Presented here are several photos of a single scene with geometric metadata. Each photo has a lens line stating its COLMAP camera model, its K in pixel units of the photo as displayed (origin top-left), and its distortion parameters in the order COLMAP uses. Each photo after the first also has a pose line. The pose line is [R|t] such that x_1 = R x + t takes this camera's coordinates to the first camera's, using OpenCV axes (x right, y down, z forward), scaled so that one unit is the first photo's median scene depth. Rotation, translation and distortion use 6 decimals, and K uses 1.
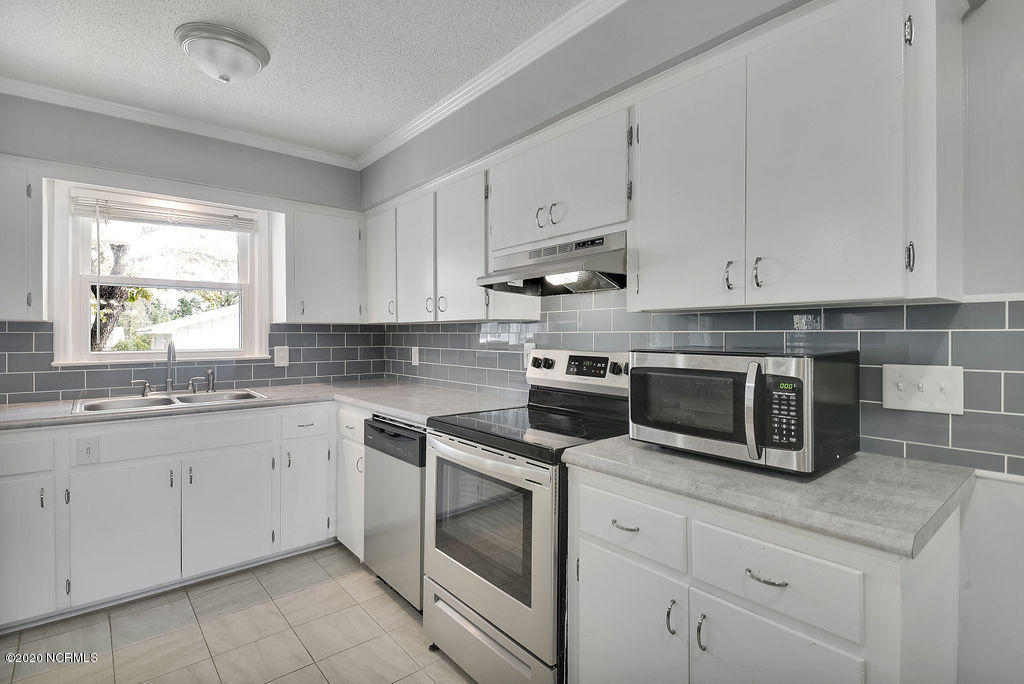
lens RADIAL K [[494.4, 0, 532.7], [0, 494.4, 337.1], [0, 0, 1]] dist [0.000346, -0.000425]
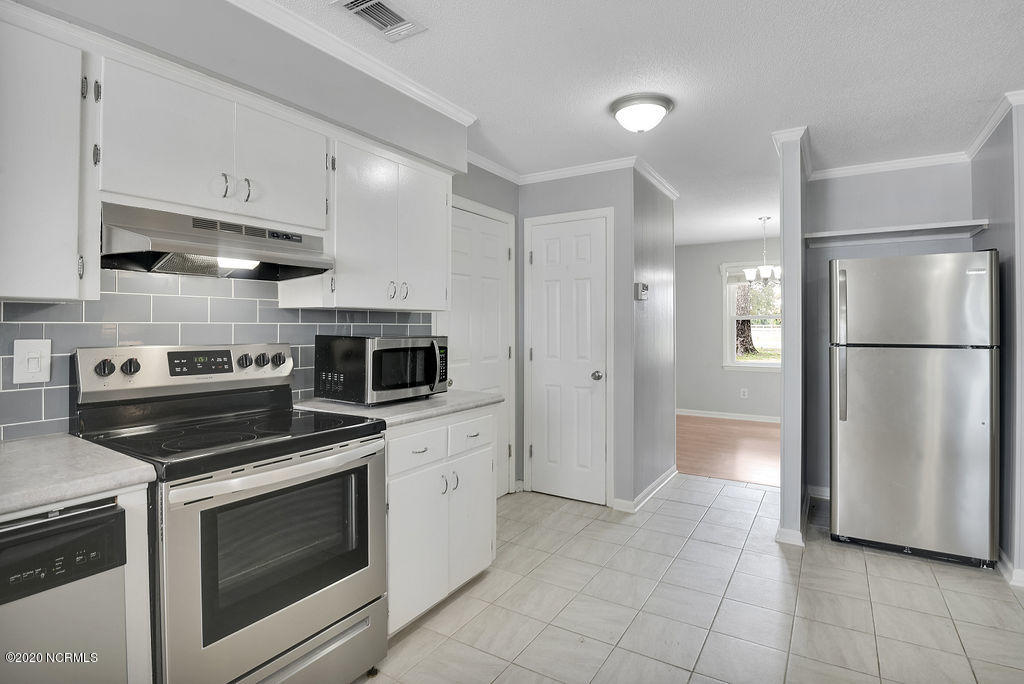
lens RADIAL K [[527.5, 0, 494.3], [0, 527.5, 324.3], [0, 0, 1]] dist [0.000142, -0.000229]
pose [[-0.276413, 0.005098, 0.961025, -0.862810], [0.004434, 0.999982, -0.004030, -0.001663], [-0.961029, 0.003147, -0.276431, 0.729401]]
